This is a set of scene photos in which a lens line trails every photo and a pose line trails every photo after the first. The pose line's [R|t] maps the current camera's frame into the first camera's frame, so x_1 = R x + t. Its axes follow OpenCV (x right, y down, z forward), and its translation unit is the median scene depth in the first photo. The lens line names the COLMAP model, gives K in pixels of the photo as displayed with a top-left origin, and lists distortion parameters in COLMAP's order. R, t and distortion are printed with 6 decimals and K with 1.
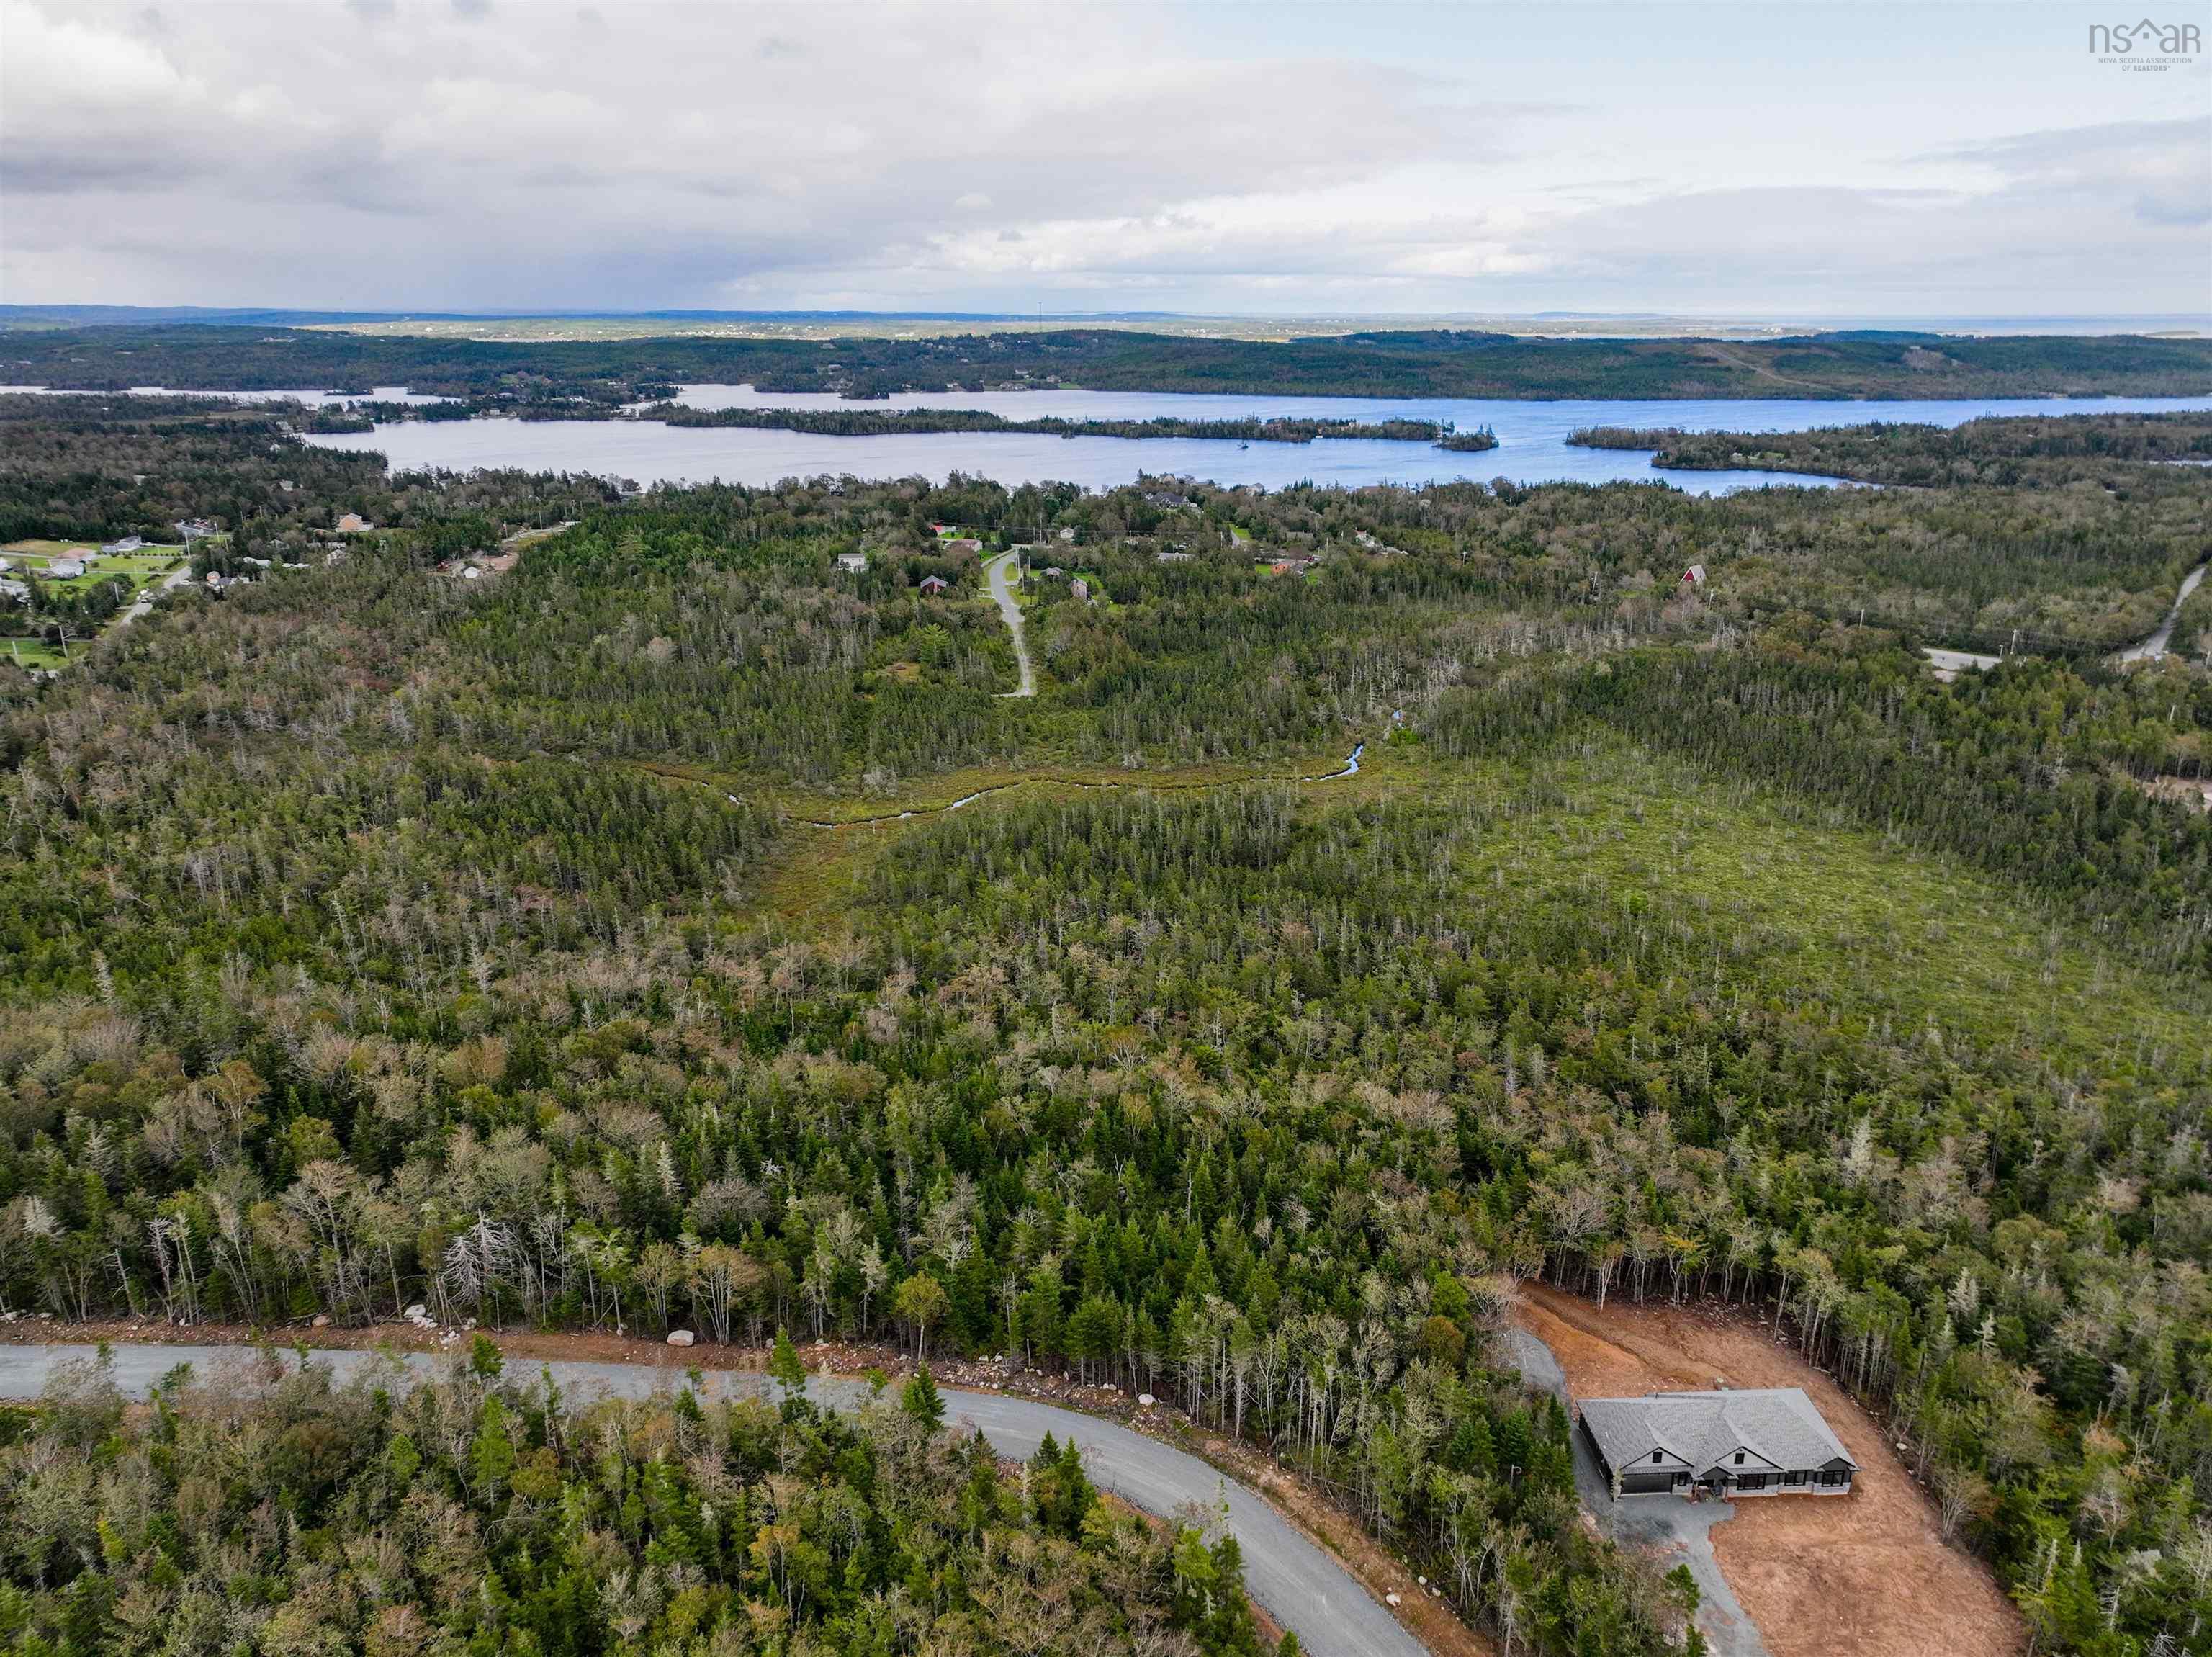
lens RADIAL K [[1569.4, 0, 1094.9], [0, 1569.4, 834.2], [0, 0, 1]] dist [0.001159, 0.014389]
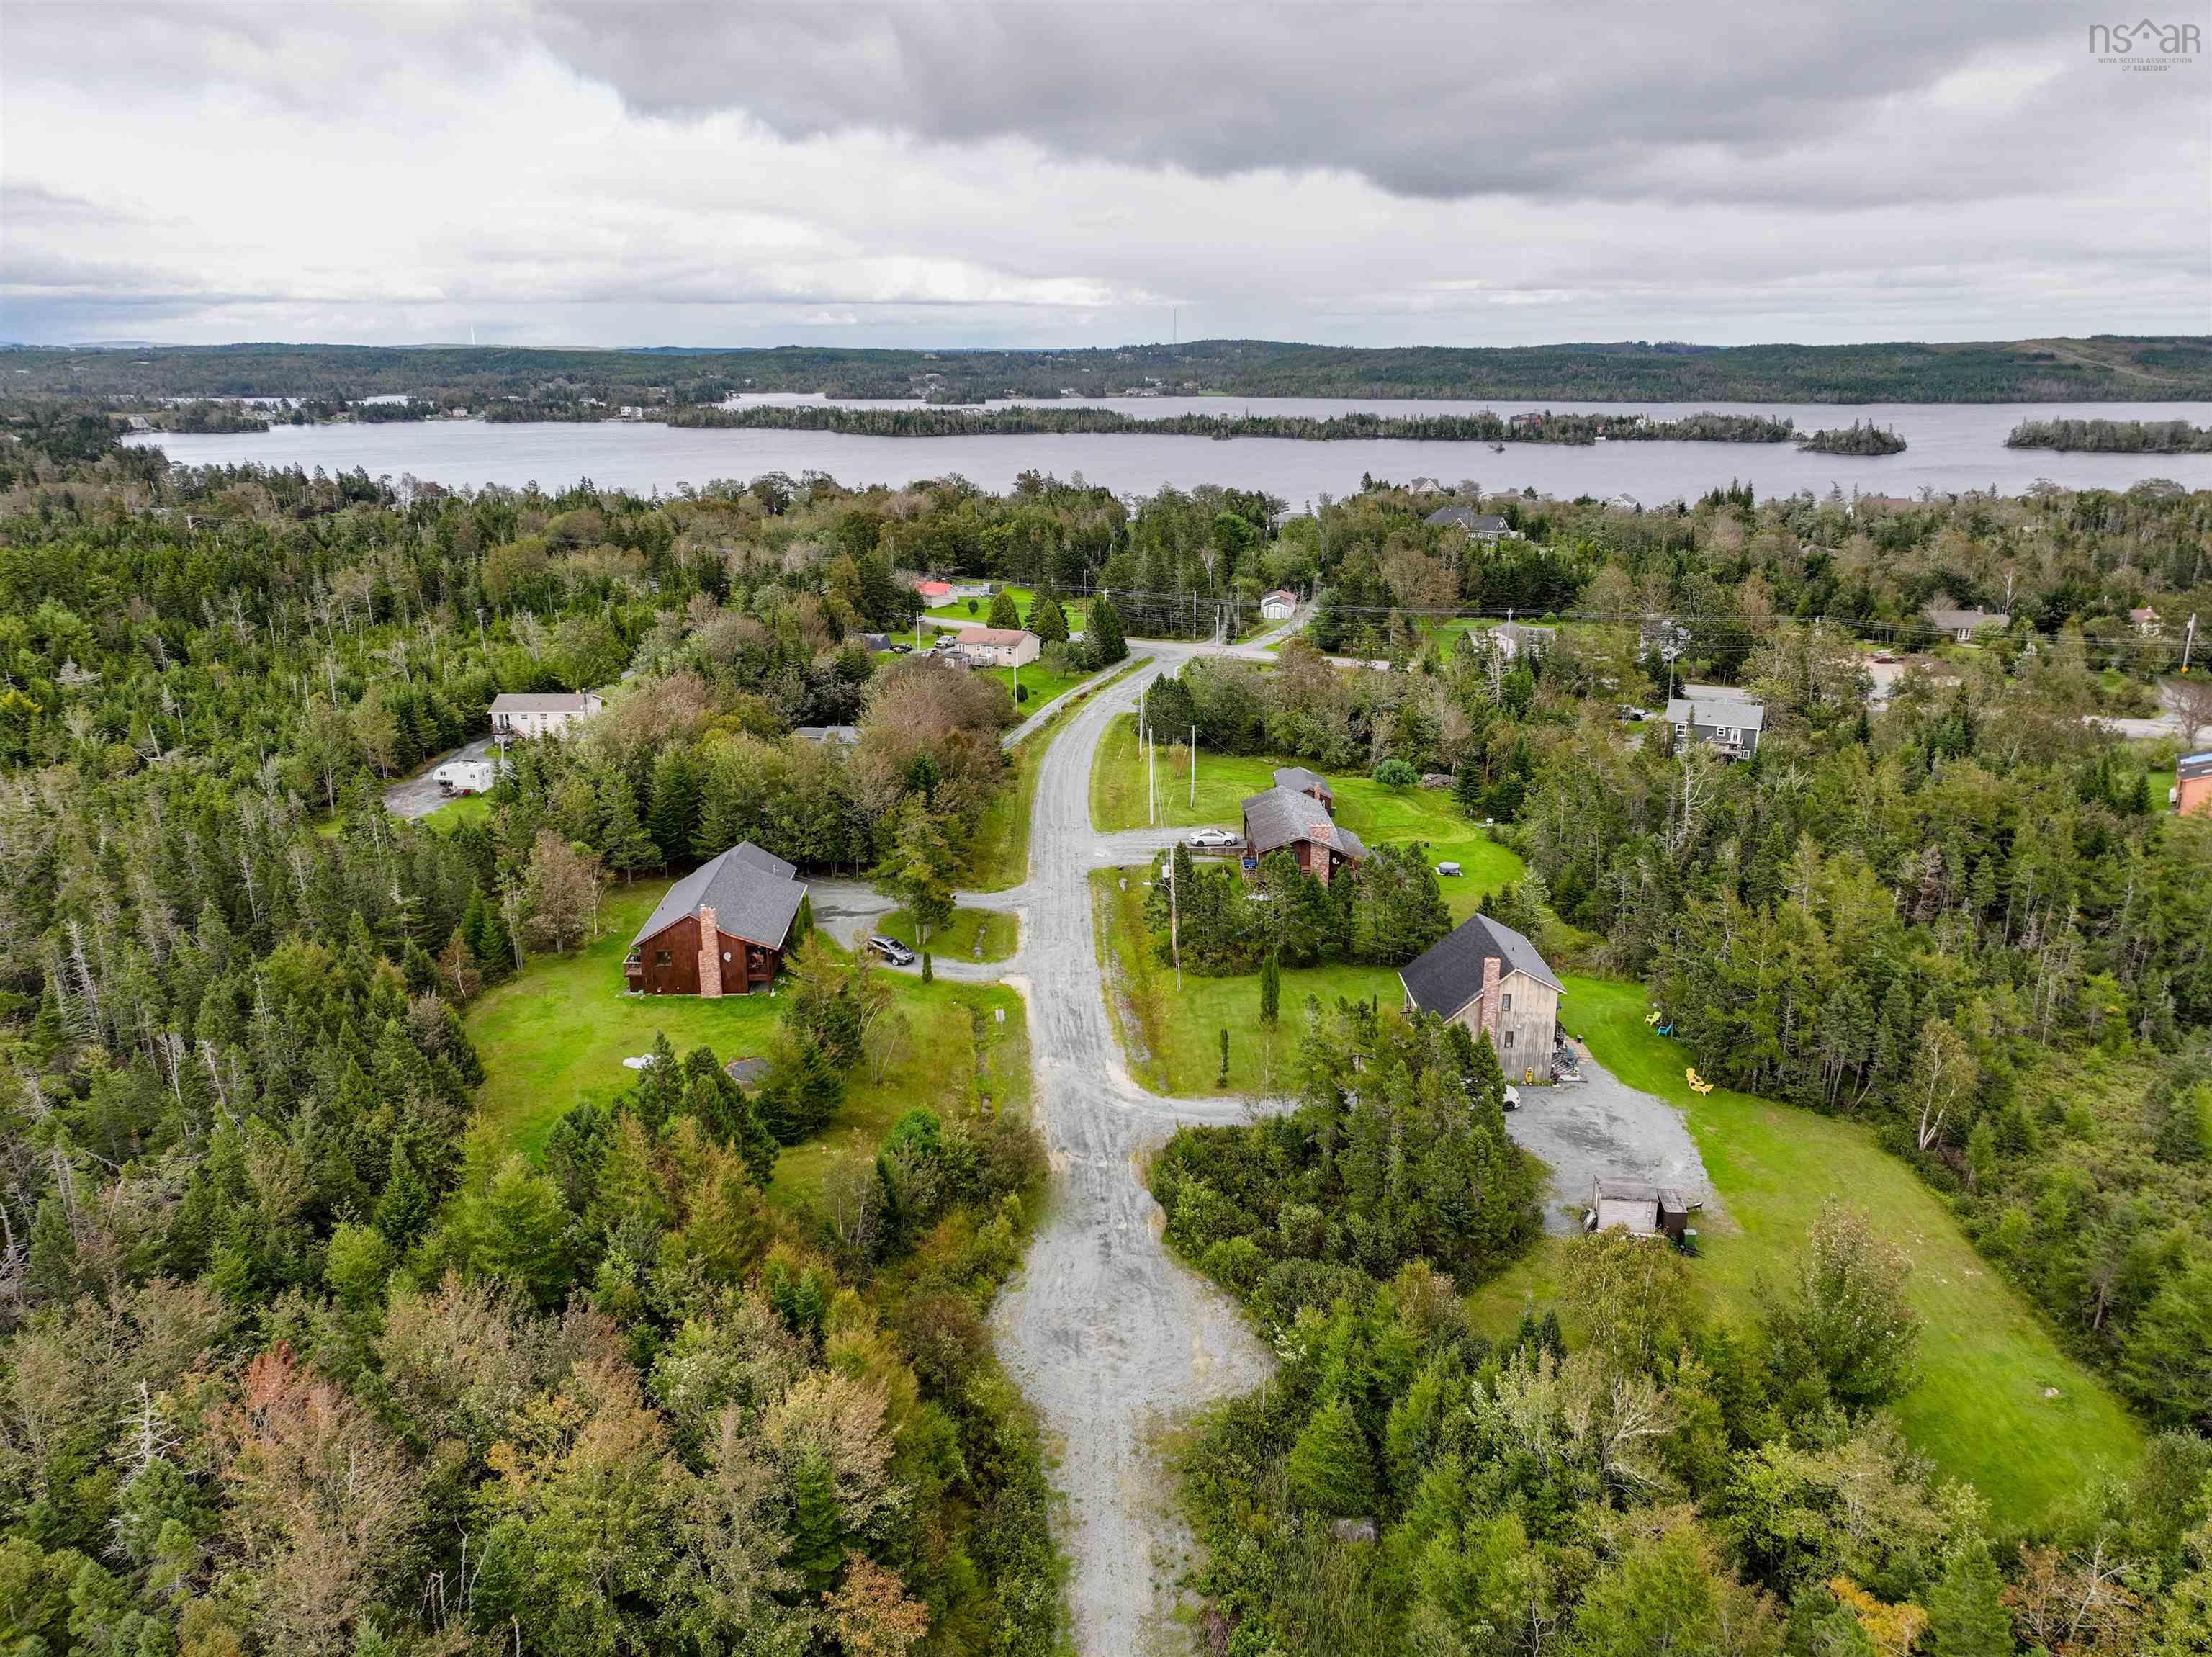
lens RADIAL K [[1569.4, 0, 1097.2], [0, 1569.4, 822.2], [0, 0, 1]] dist [0.001159, 0.014389]
pose [[0.996959, 0.019319, -0.075490, -0.014092], [-0.021530, 0.999359, -0.028593, -0.057326], [0.074889, 0.030131, 0.996737, 0.280036]]
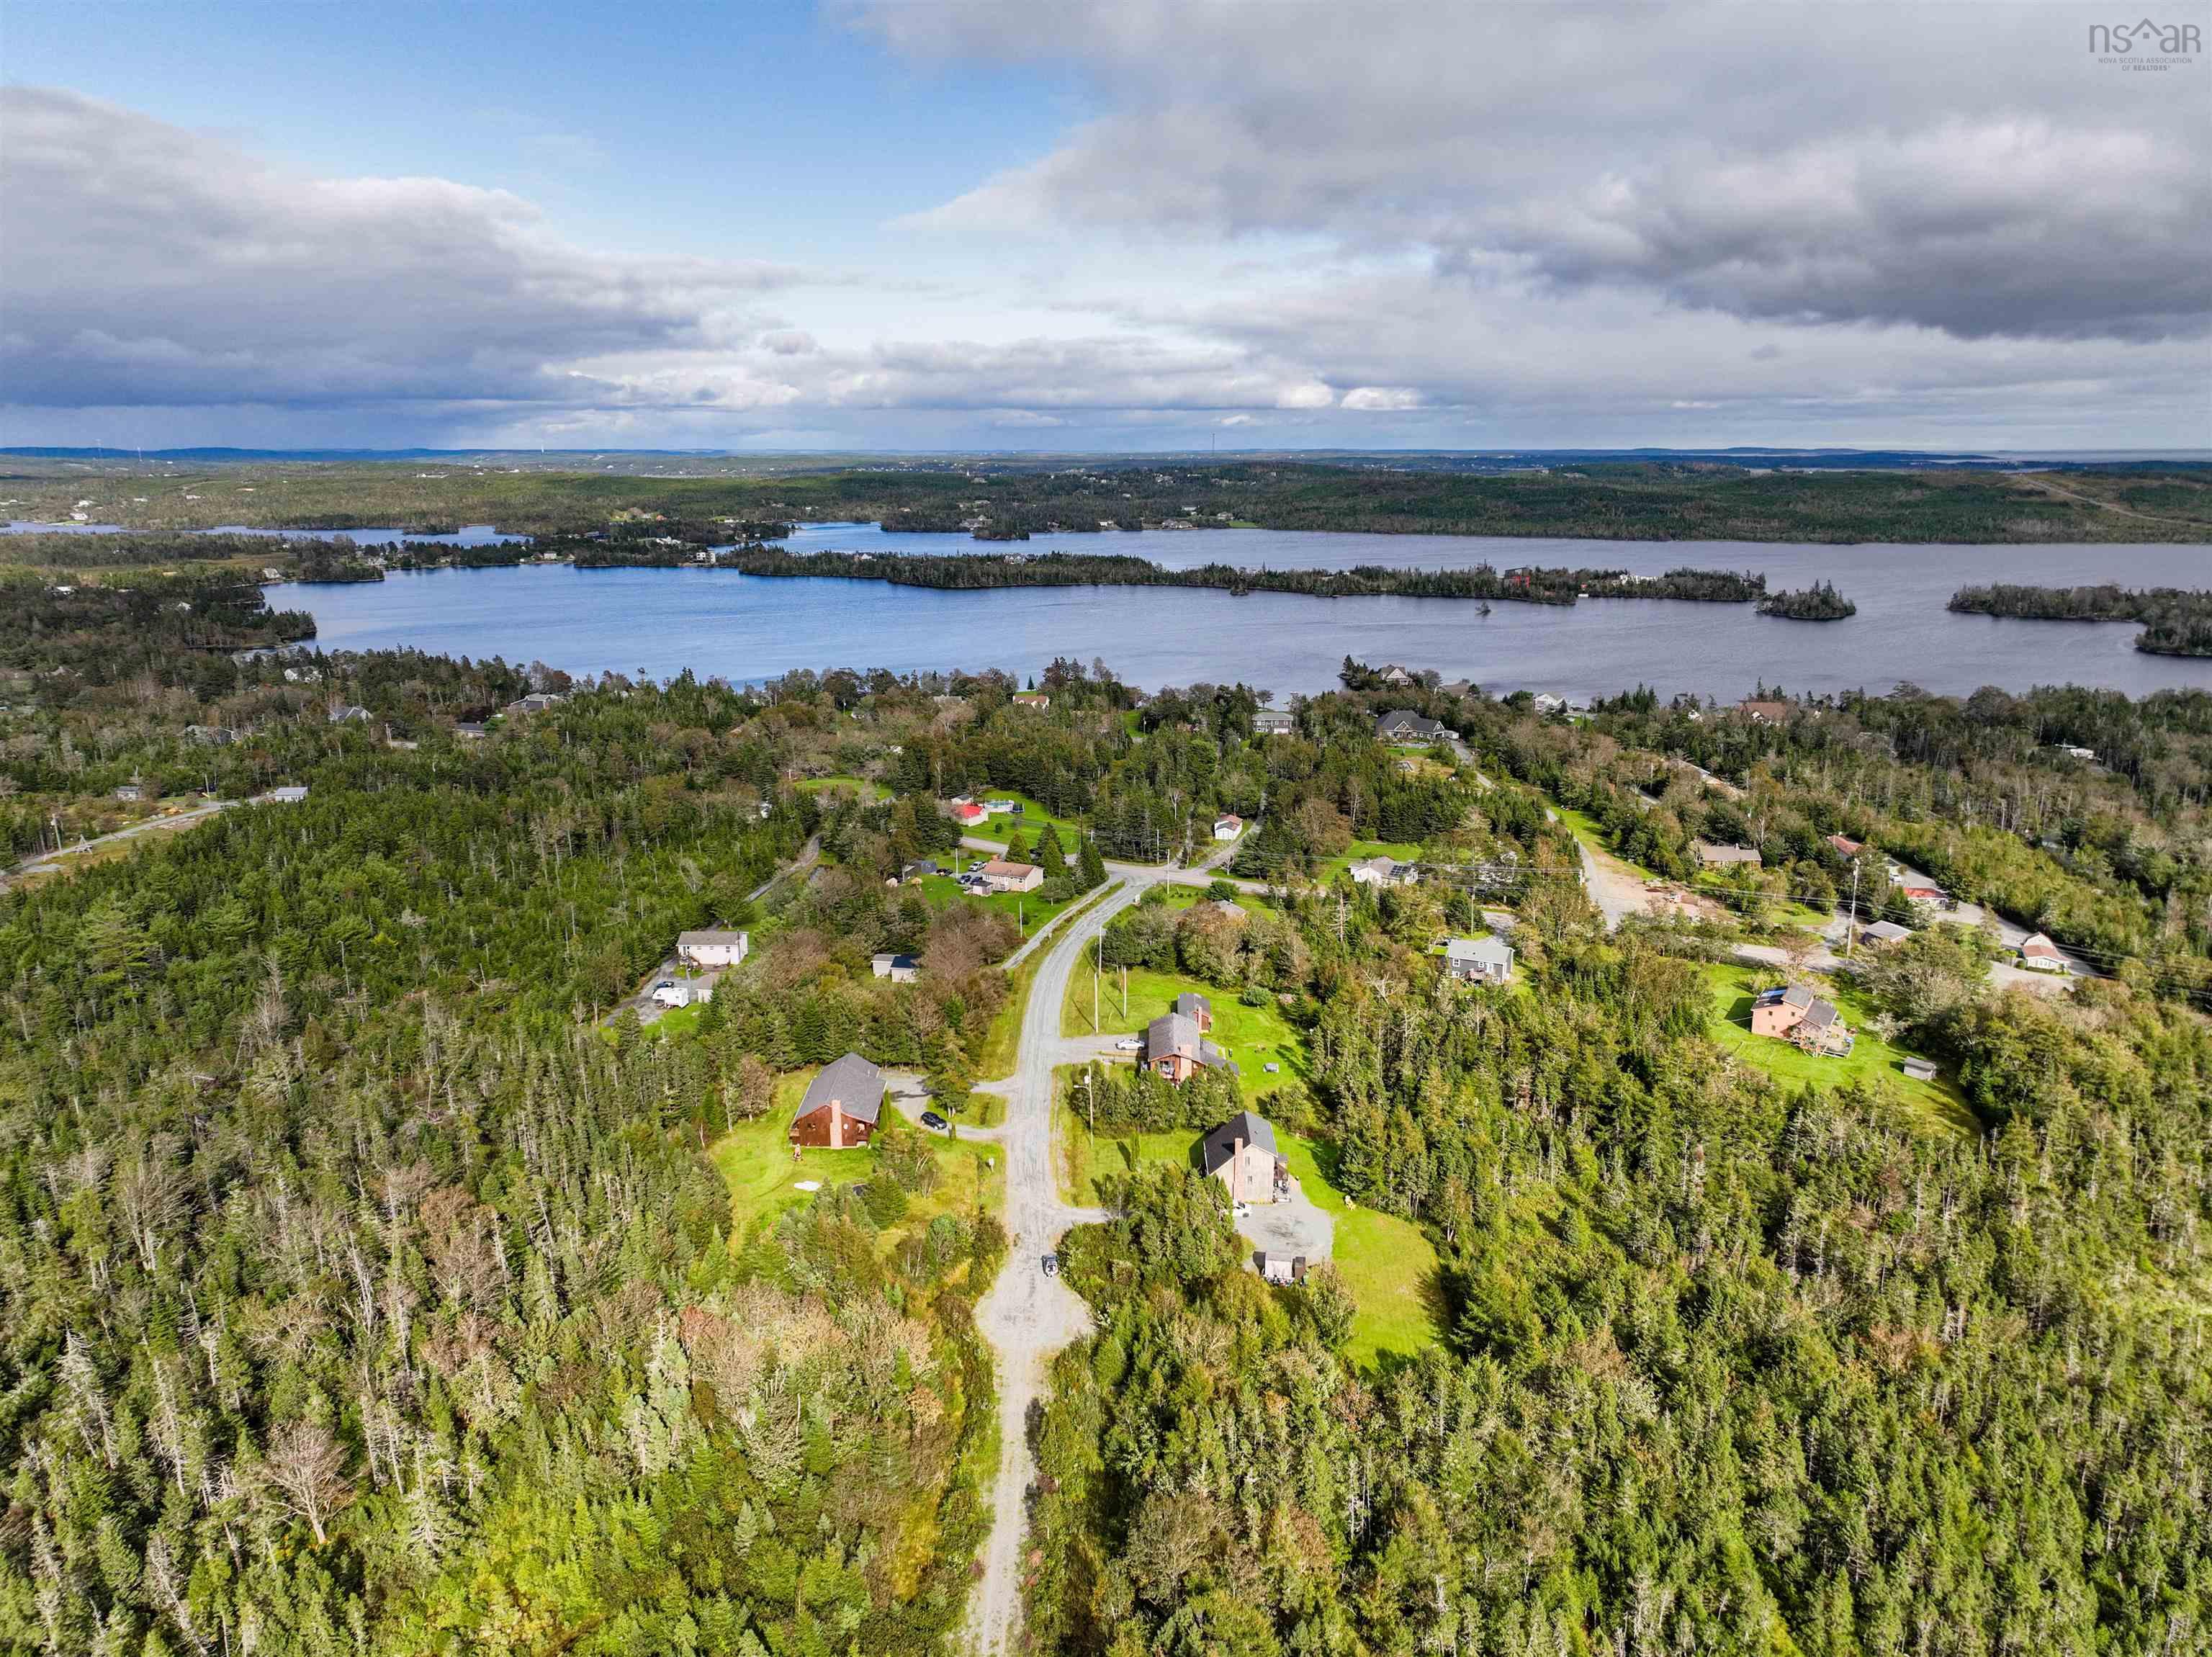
lens RADIAL K [[1569.4, 0, 1095.4], [0, 1569.4, 806.8], [0, 0, 1]] dist [0.001159, 0.014389]
pose [[0.994111, 0.019690, -0.106559, -0.002824], [-0.030033, 0.994894, -0.096350, -0.066633], [0.104118, 0.098983, 0.989627, 0.224430]]
